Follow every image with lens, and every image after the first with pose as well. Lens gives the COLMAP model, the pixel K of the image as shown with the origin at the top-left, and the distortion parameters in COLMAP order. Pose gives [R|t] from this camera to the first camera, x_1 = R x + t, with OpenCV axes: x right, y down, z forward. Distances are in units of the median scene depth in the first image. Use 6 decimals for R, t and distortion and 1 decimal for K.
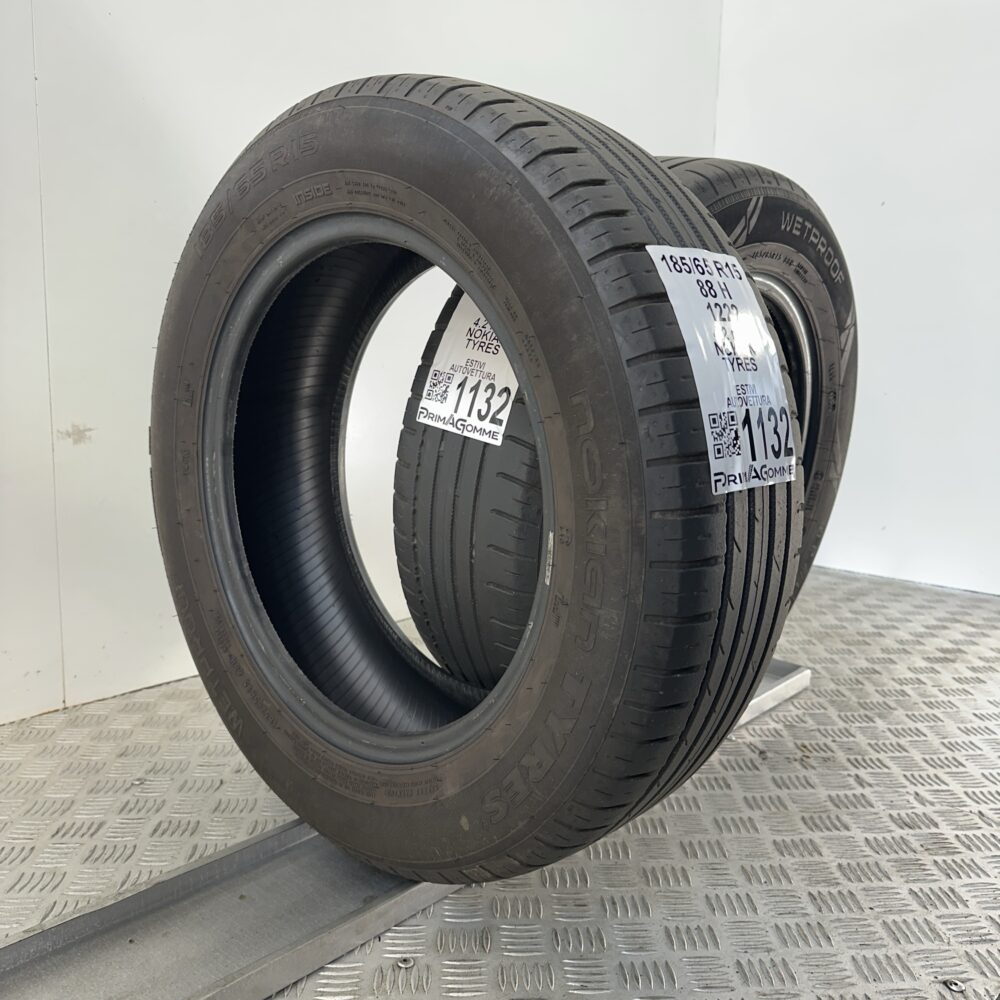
lens RADIAL K [[956.3, 0, 500.0], [0, 956.3, 500.0], [0, 0, 1]] dist [0.011759, -0.006120]
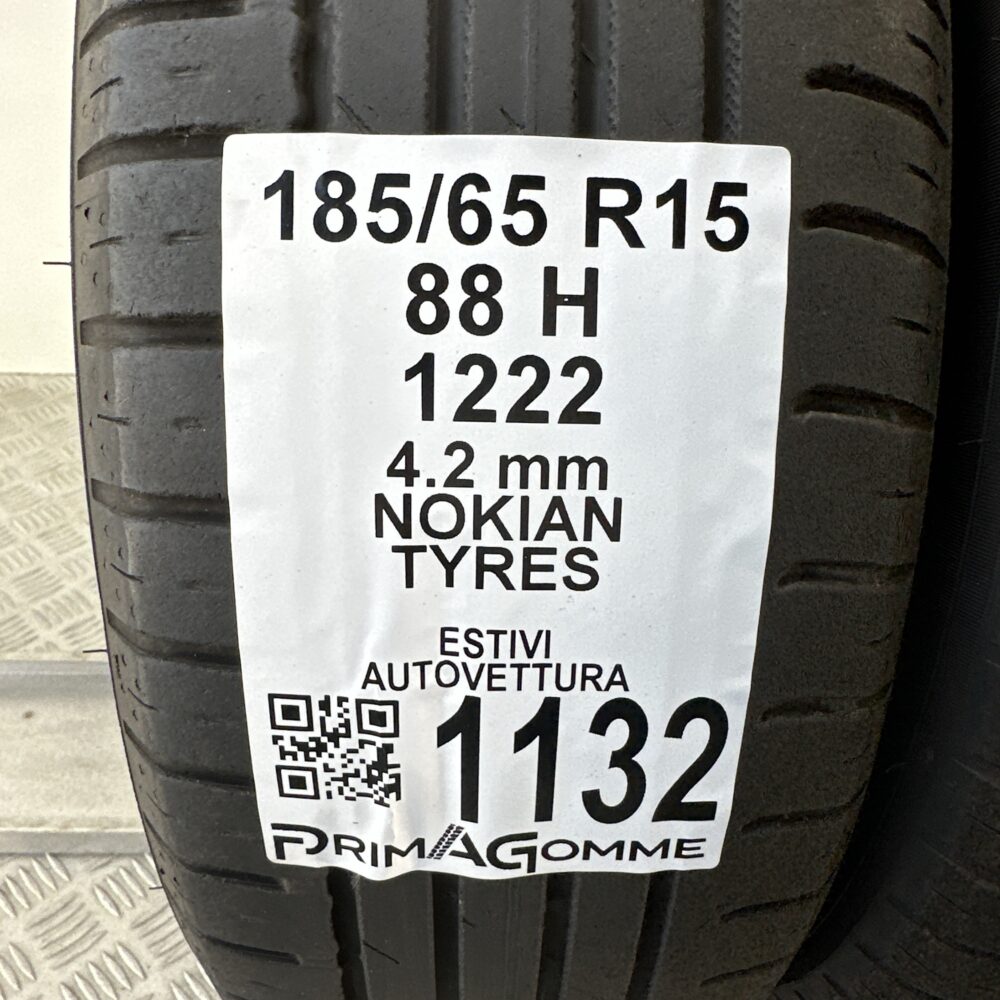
lens RADIAL K [[927.7, 0, 481.0], [0, 927.7, 532.7], [0, 0, 1]] dist [-0.002460, 0.003376]
pose [[0.687593, 0.429859, -0.585181, 0.431458], [-0.125794, 0.864264, 0.487057, -0.307017], [0.715116, -0.261285, 0.648335, 0.820984]]
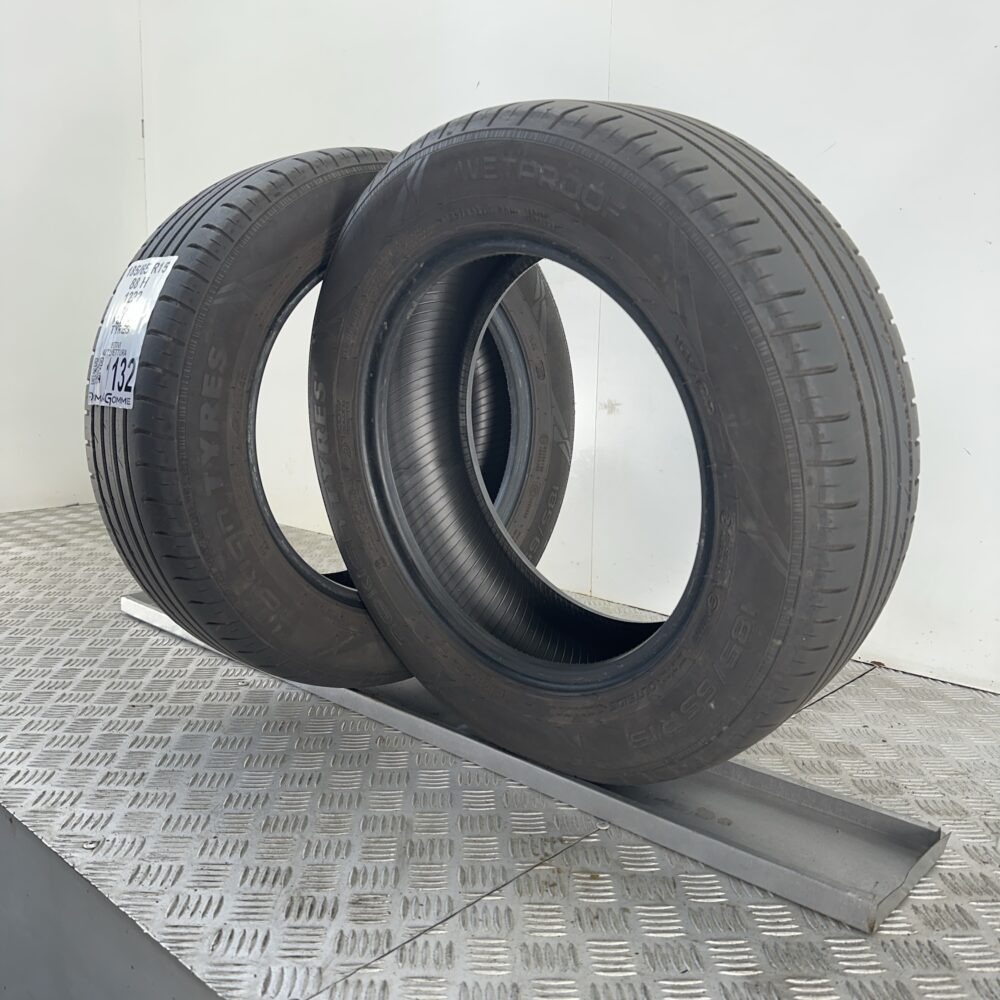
lens RADIAL K [[956.3, 0, 500.0], [0, 956.3, 500.0], [0, 0, 1]] dist [0.011759, -0.006120]
pose [[-0.022965, 0.138790, -0.990055, 1.893284], [-0.169030, 0.975520, 0.140673, -0.200532], [0.985343, 0.170579, 0.001057, 1.708412]]
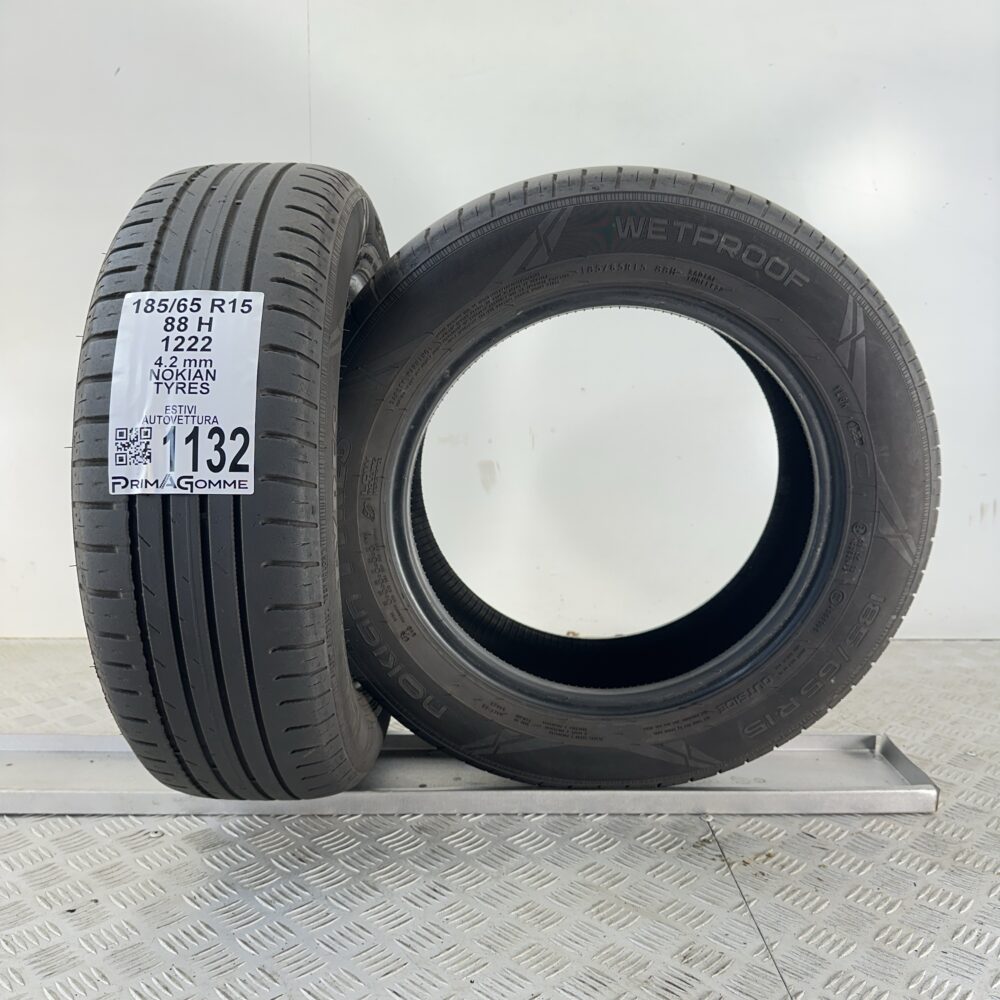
lens RADIAL K [[956.3, 0, 500.0], [0, 956.3, 500.0], [0, 0, 1]] dist [0.011759, -0.006120]
pose [[0.677110, 0.087621, -0.730647, 1.407277], [-0.103606, 0.994347, 0.023230, -0.075477], [0.728552, 0.059970, 0.682360, 0.508844]]
